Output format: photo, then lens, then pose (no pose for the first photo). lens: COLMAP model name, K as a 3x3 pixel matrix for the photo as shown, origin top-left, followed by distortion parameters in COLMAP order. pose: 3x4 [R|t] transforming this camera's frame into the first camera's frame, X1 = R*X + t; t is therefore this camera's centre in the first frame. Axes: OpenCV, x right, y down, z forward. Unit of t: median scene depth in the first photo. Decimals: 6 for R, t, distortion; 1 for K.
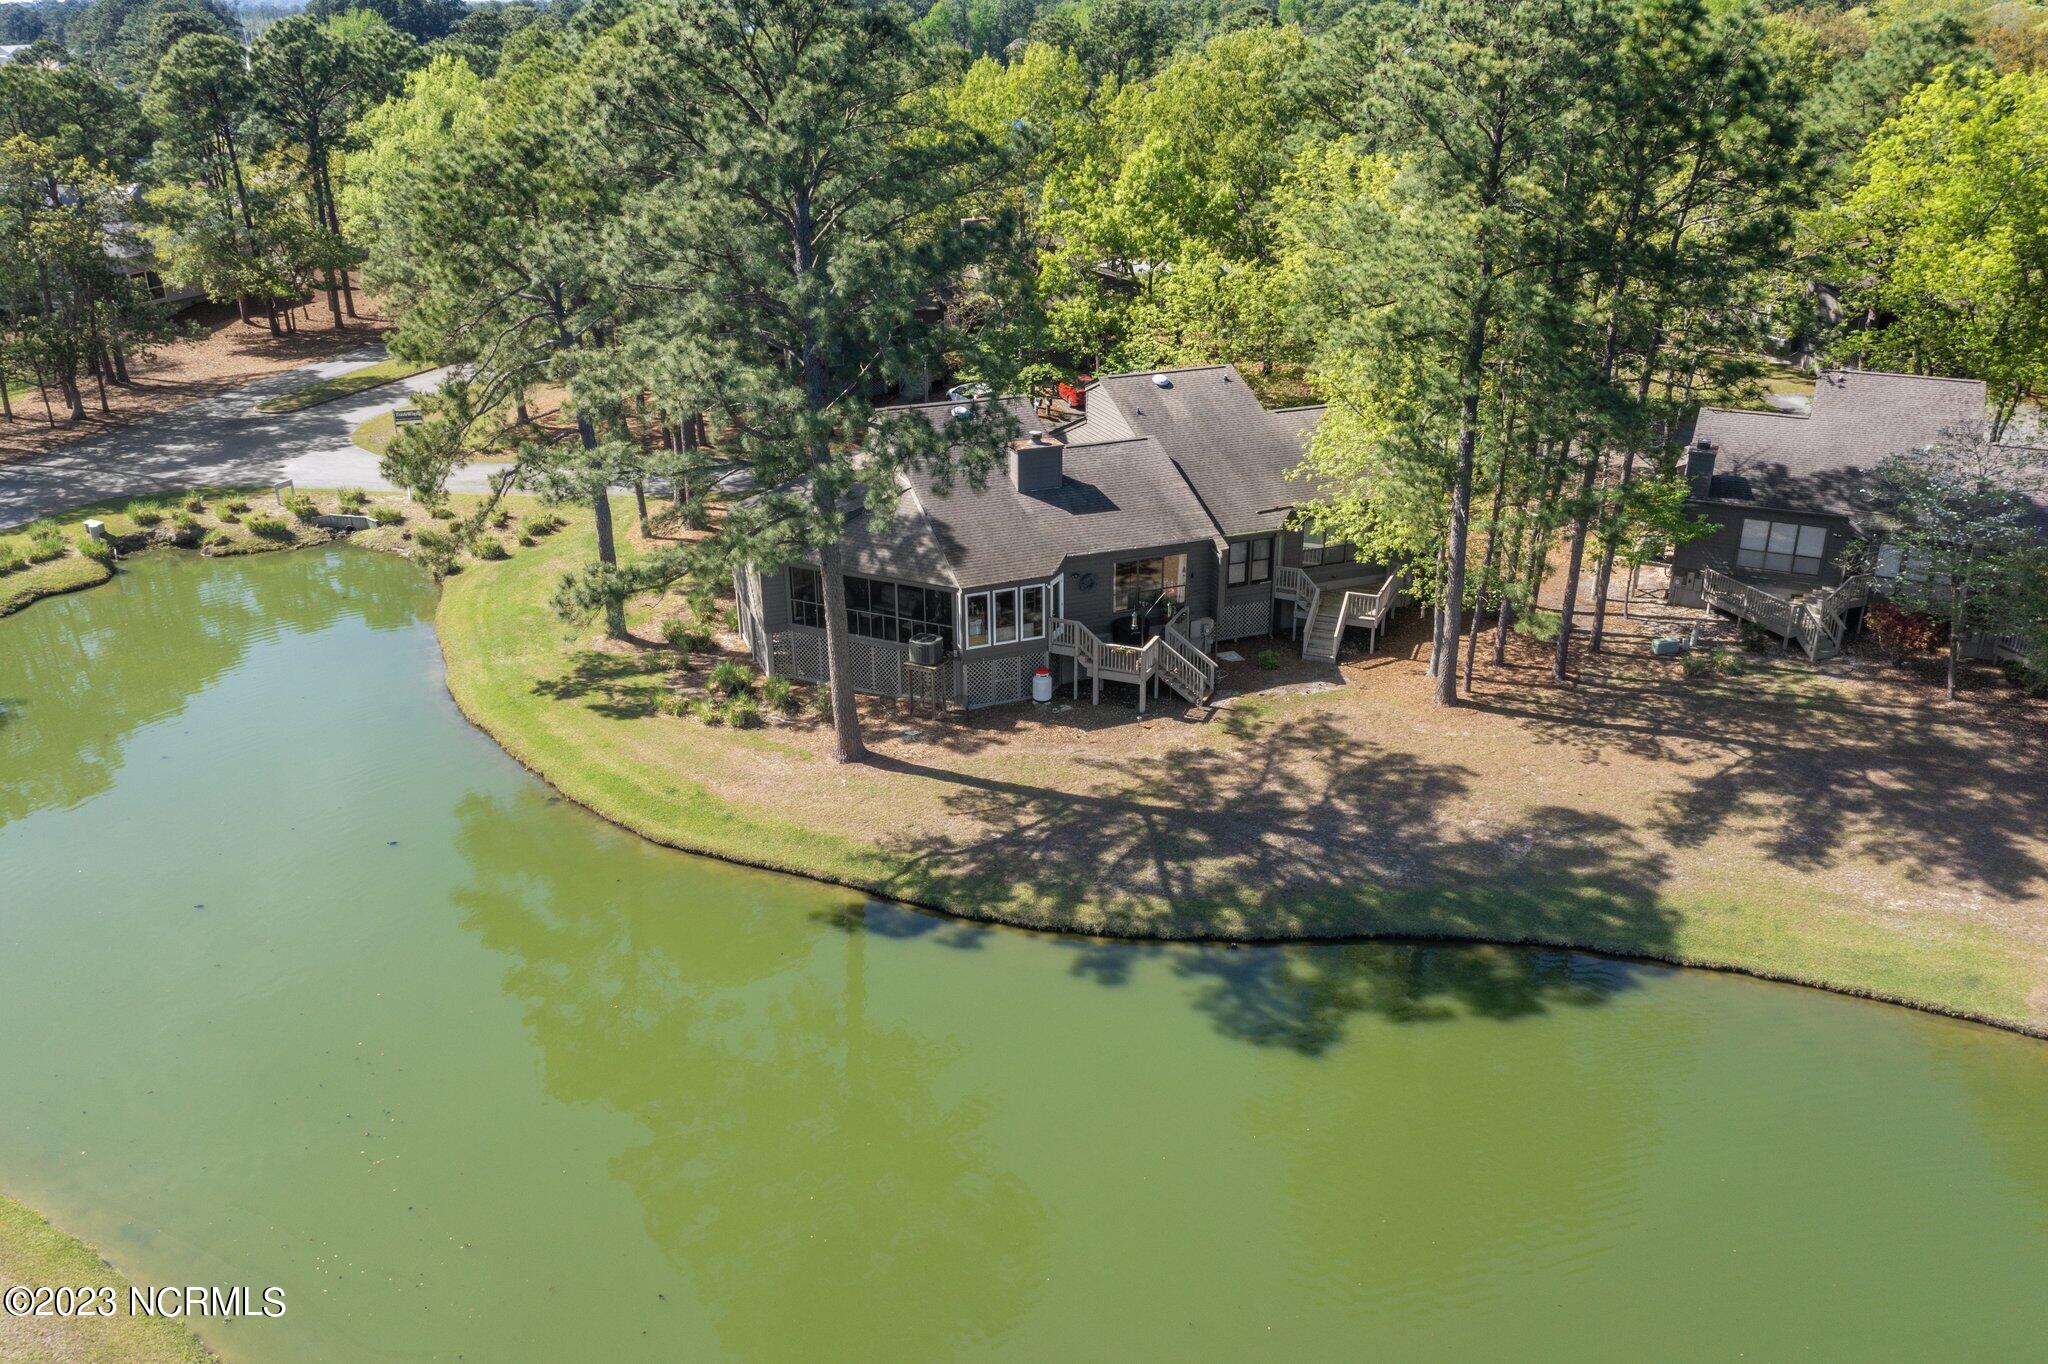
lens RADIAL K [[1652.7, 0, 1024.0], [0, 1652.7, 682.0], [0, 0, 1]] dist [-0.044076, 0.003677]
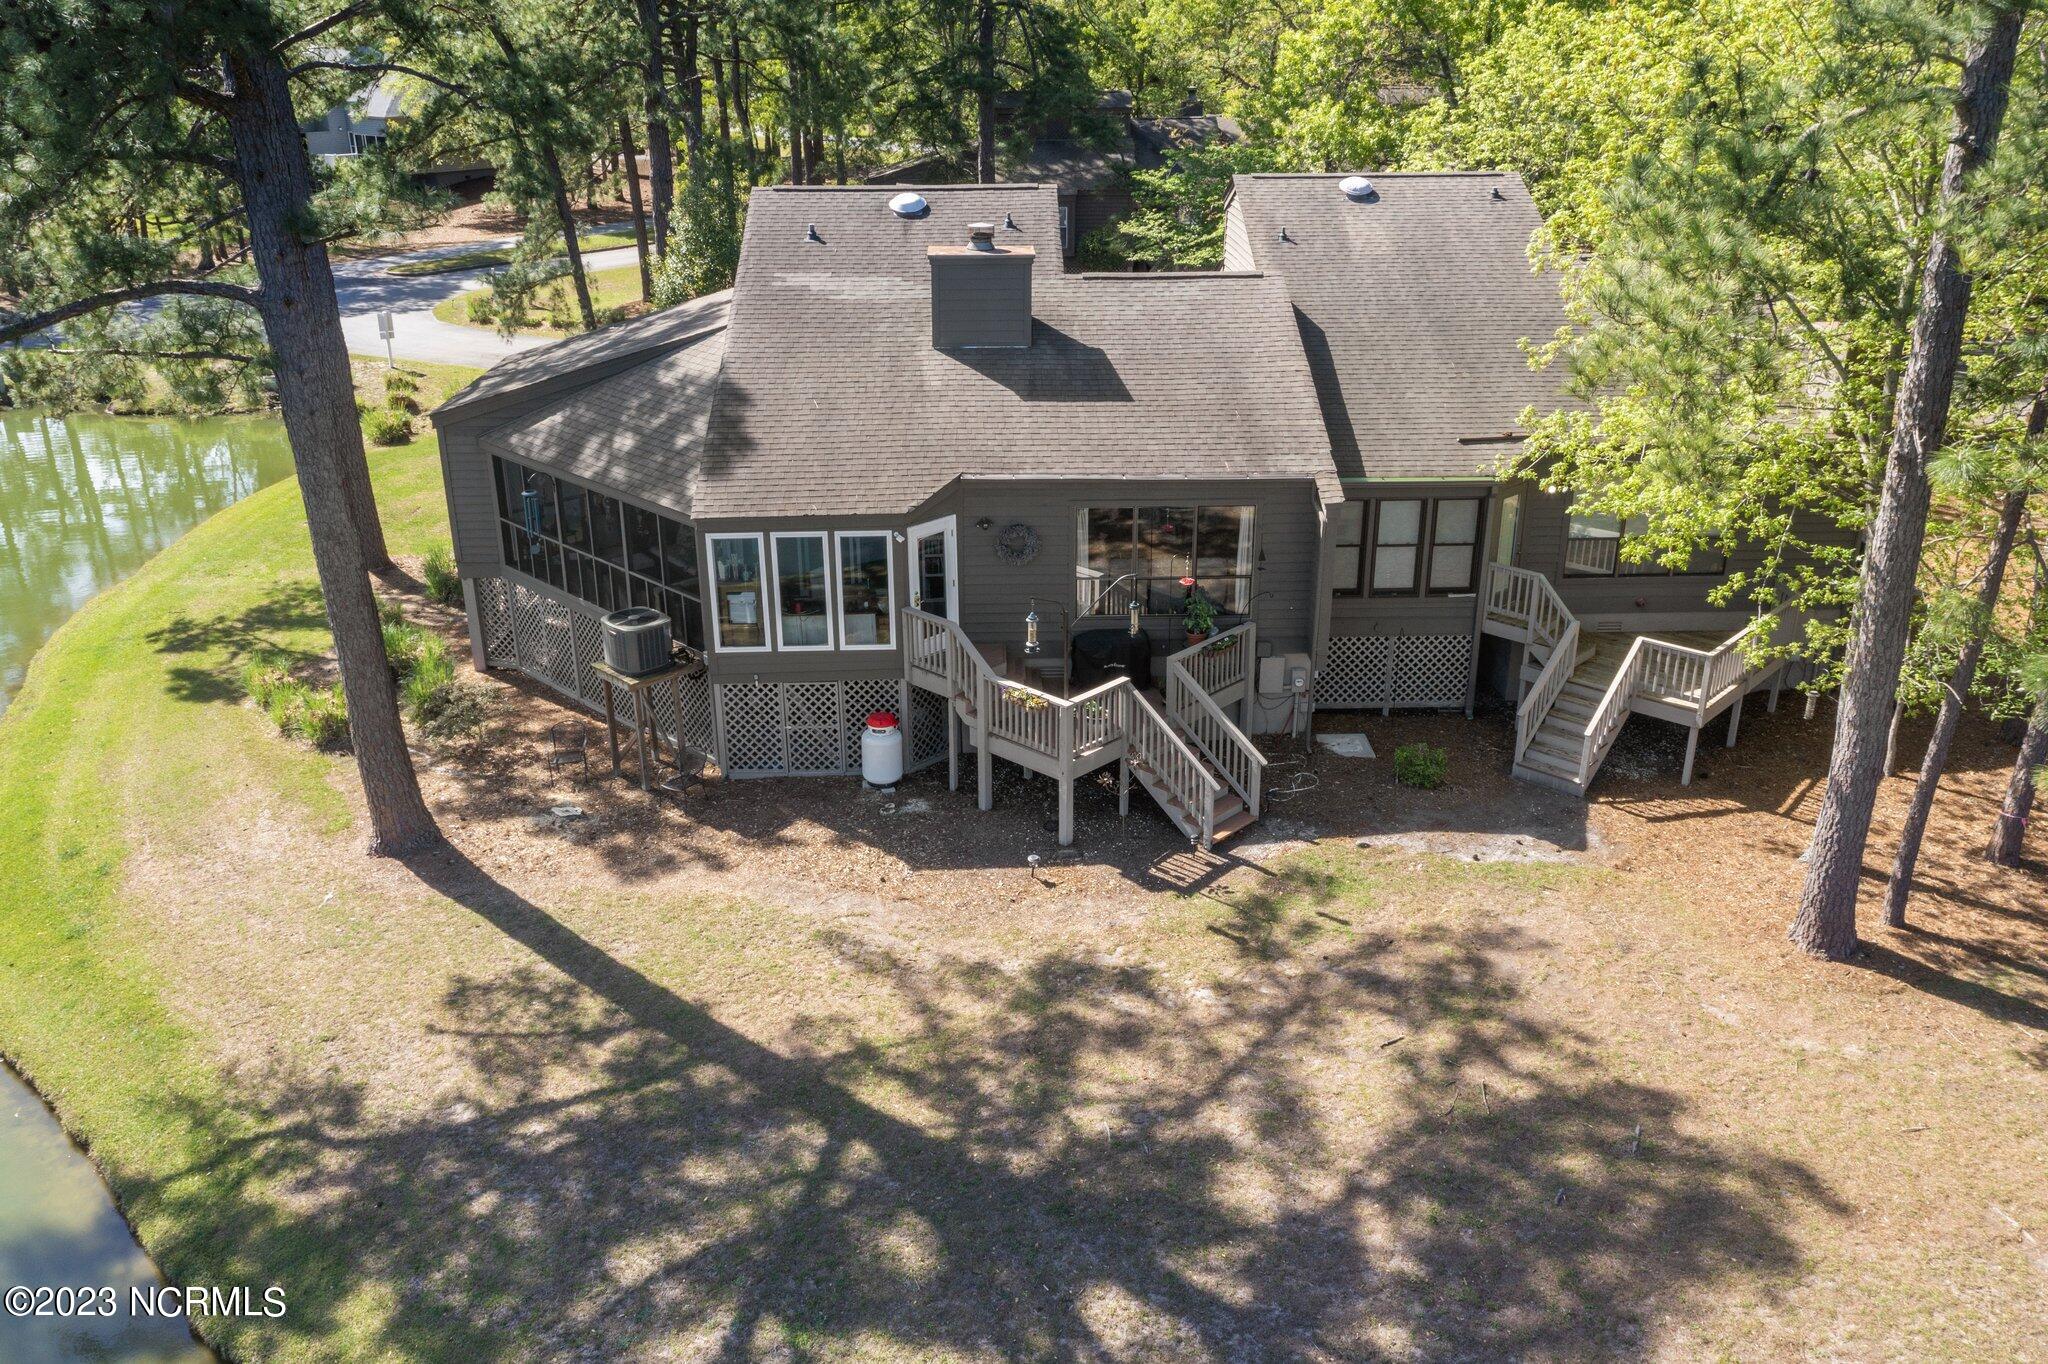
lens RADIAL K [[1624.0, 0, 1015.2], [0, 1624.0, 683.8], [0, 0, 1]] dist [-0.008817, -0.007239]
pose [[0.942627, 0.132084, -0.306608, 0.184469], [-0.133286, 0.990930, 0.017113, -0.029481], [0.306087, 0.024735, 0.951682, 0.576509]]
